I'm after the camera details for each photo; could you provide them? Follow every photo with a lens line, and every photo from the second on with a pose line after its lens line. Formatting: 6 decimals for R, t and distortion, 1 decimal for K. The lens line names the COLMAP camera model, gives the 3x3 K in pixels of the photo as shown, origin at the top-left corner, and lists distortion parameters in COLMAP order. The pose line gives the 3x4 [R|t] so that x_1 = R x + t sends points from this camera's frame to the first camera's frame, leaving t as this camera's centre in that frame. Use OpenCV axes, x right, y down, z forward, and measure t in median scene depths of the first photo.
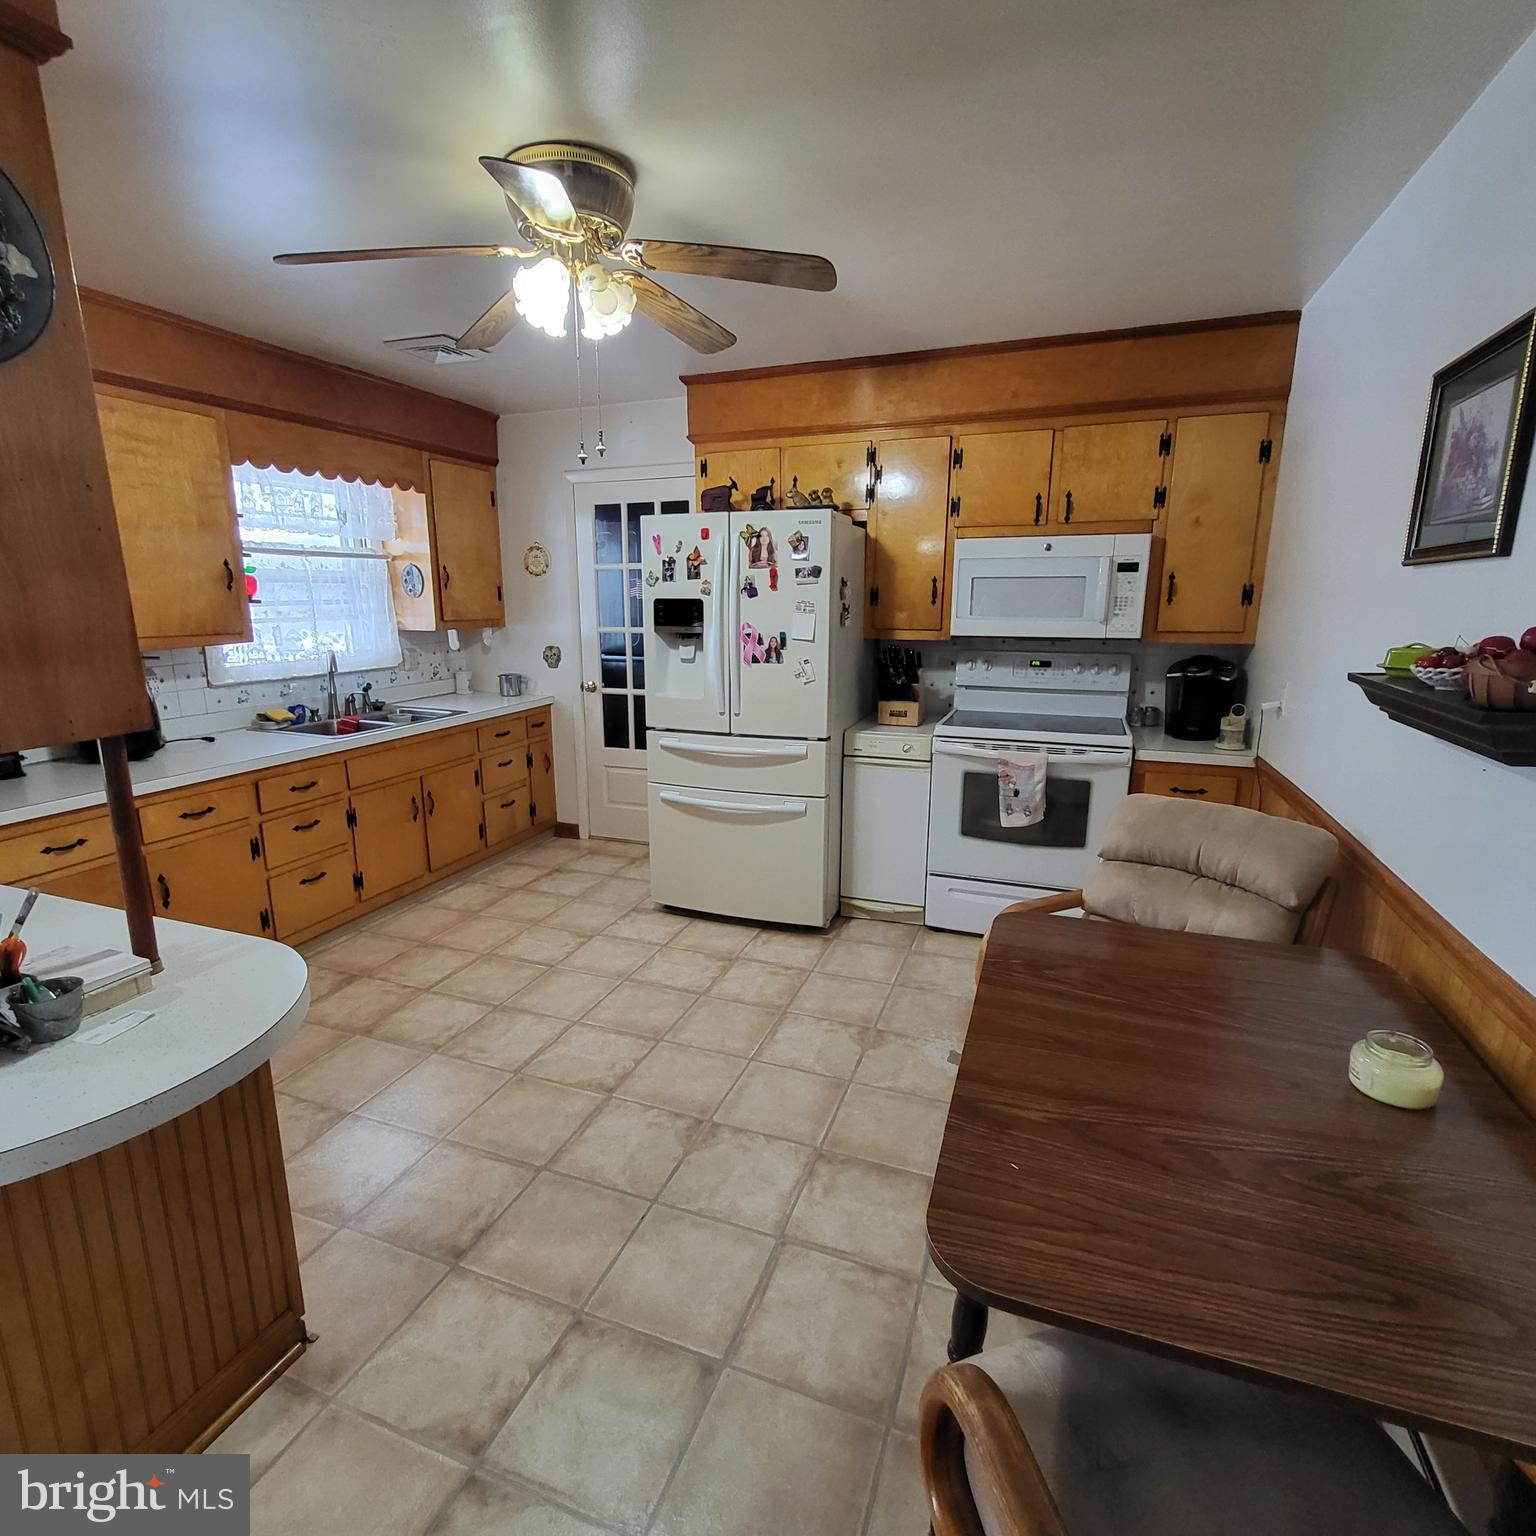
lens RADIAL K [[801.7, 0, 766.2], [0, 801.7, 765.9], [0, 0, 1]] dist [0.008650, -0.004548]
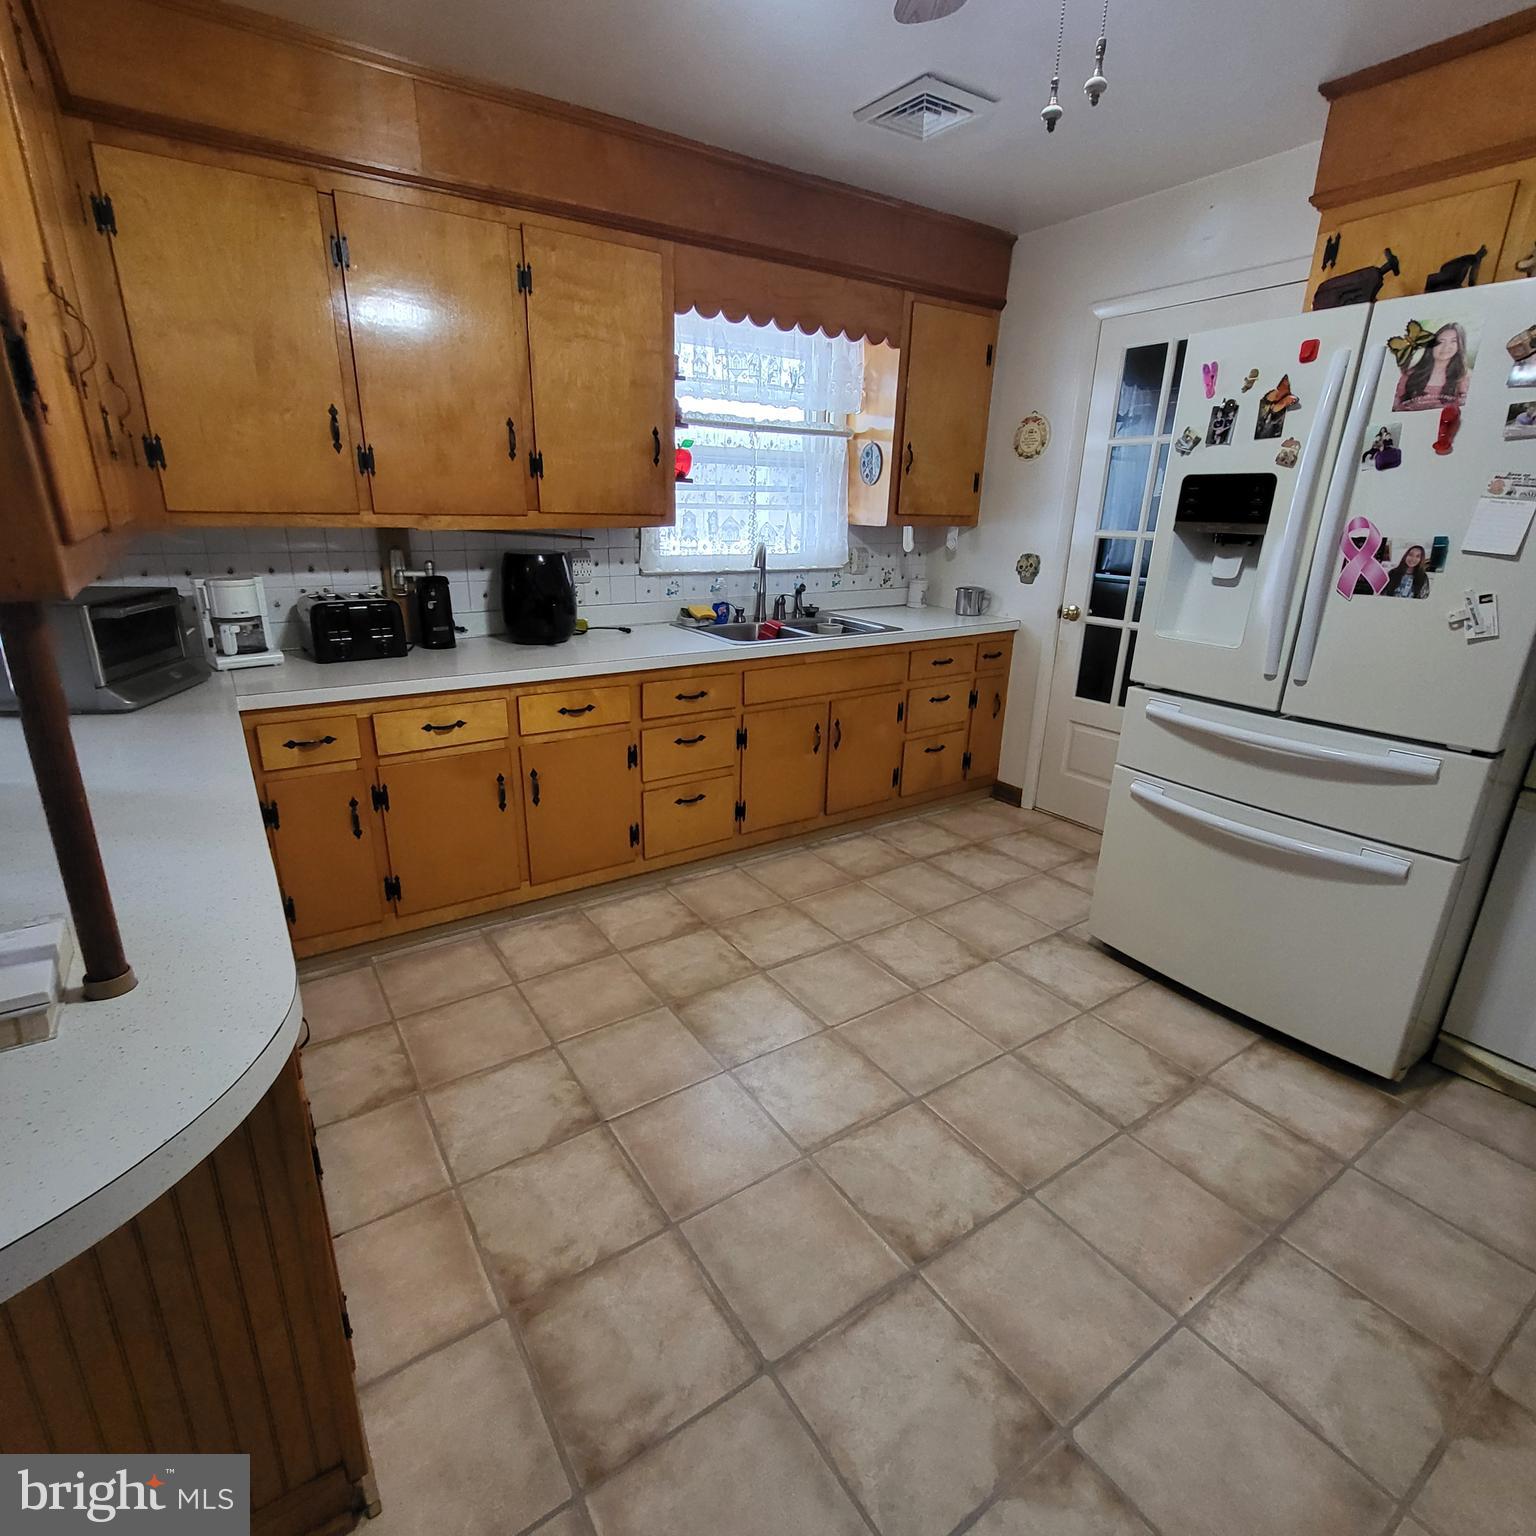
lens RADIAL K [[801.7, 0, 758.6], [0, 801.7, 766.9], [0, 0, 1]] dist [0.008650, -0.004548]
pose [[0.807667, 0.198352, -0.555275, -0.017485], [-0.144089, 0.979564, 0.140331, -0.030116], [0.571762, -0.033332, 0.819742, 0.310227]]
